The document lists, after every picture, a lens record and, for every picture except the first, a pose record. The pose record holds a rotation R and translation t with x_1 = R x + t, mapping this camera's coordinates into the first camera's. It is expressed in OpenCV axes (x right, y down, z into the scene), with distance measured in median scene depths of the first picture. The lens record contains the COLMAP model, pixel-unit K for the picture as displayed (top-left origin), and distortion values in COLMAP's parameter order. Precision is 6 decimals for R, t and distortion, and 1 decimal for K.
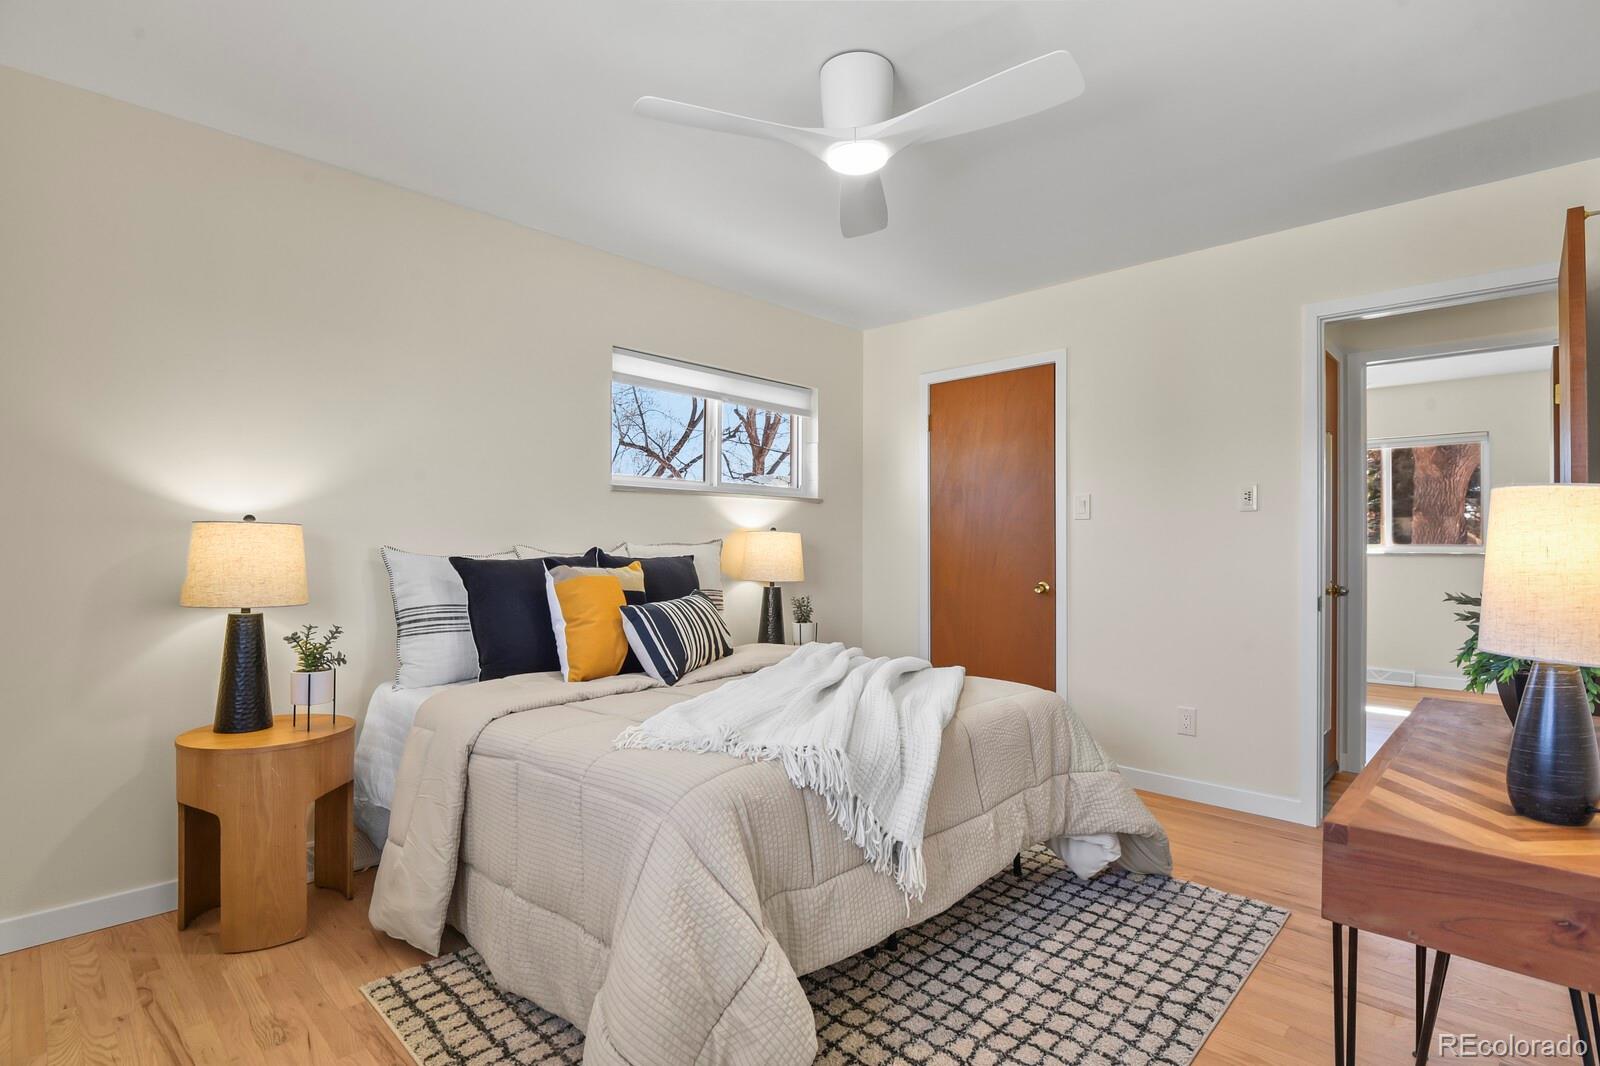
lens RADIAL K [[777.5, 0, 802.8], [0, 777.5, 538.2], [0, 0, 1]] dist [-0.012731, -0.006219]
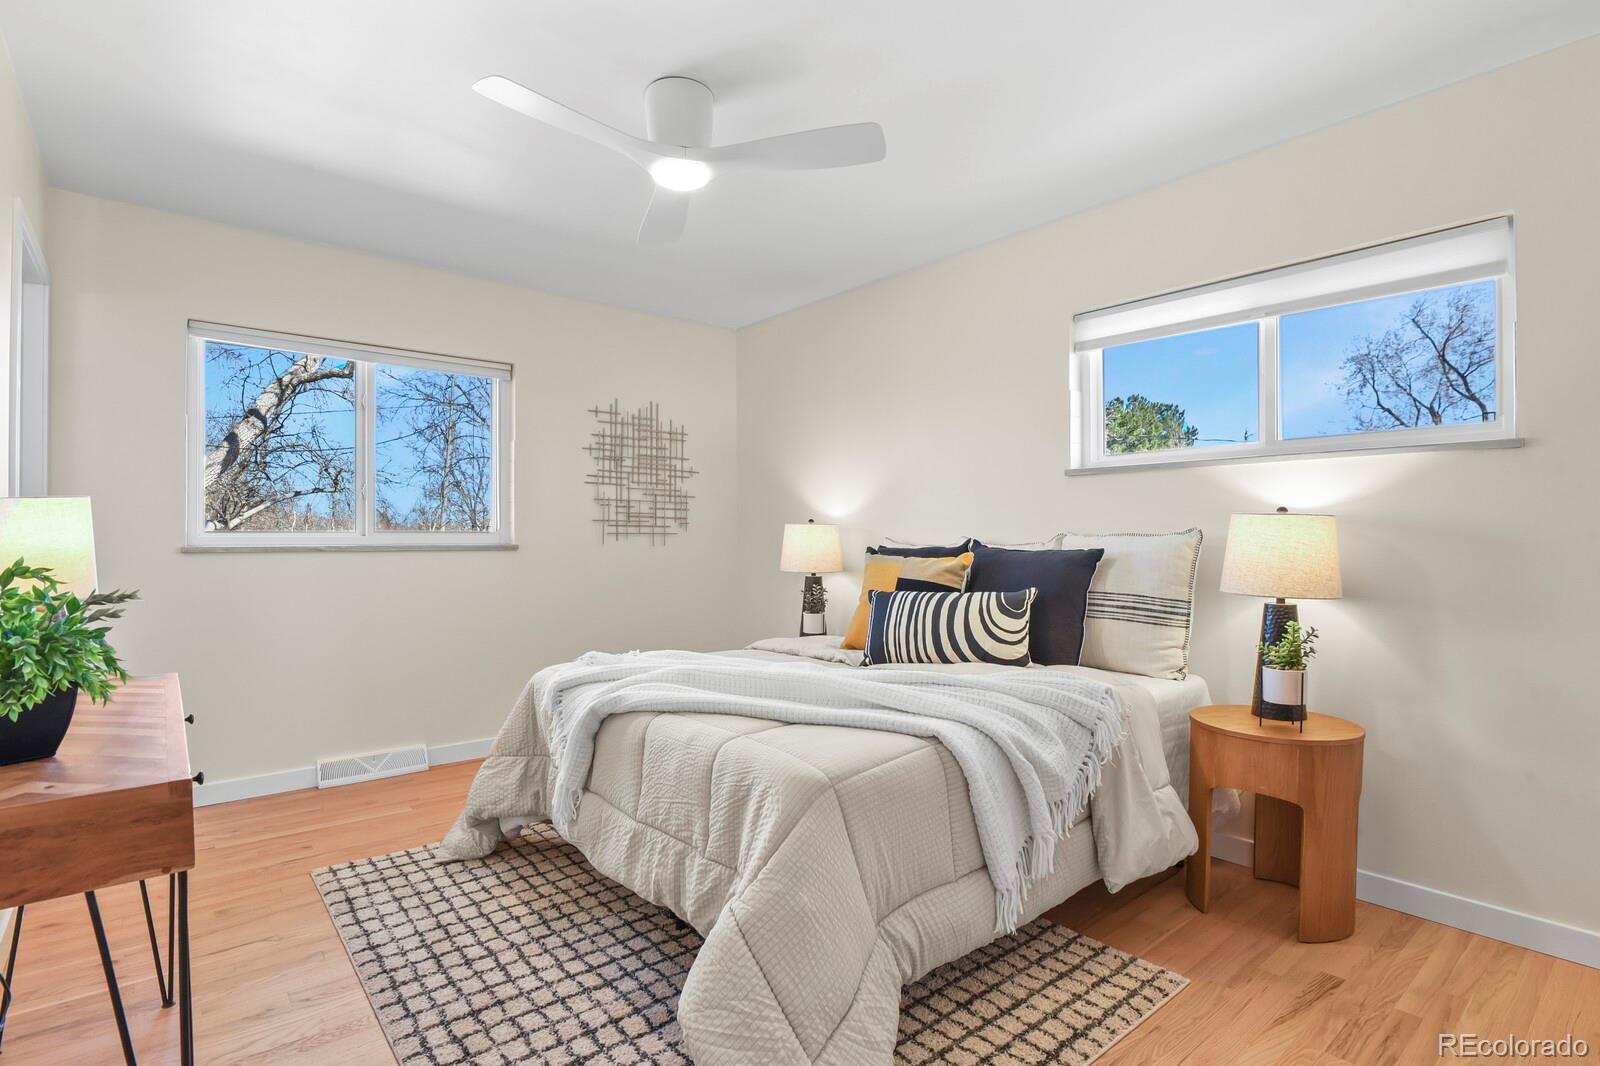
lens RADIAL K [[777.5, 0, 802.8], [0, 777.5, 538.2], [0, 0, 1]] dist [-0.012731, -0.006219]
pose [[-0.100317, -0.002712, -0.994952, 0.673199], [0.007368, 0.999967, -0.003469, 0.011681], [0.994928, -0.007679, -0.100294, 0.762647]]
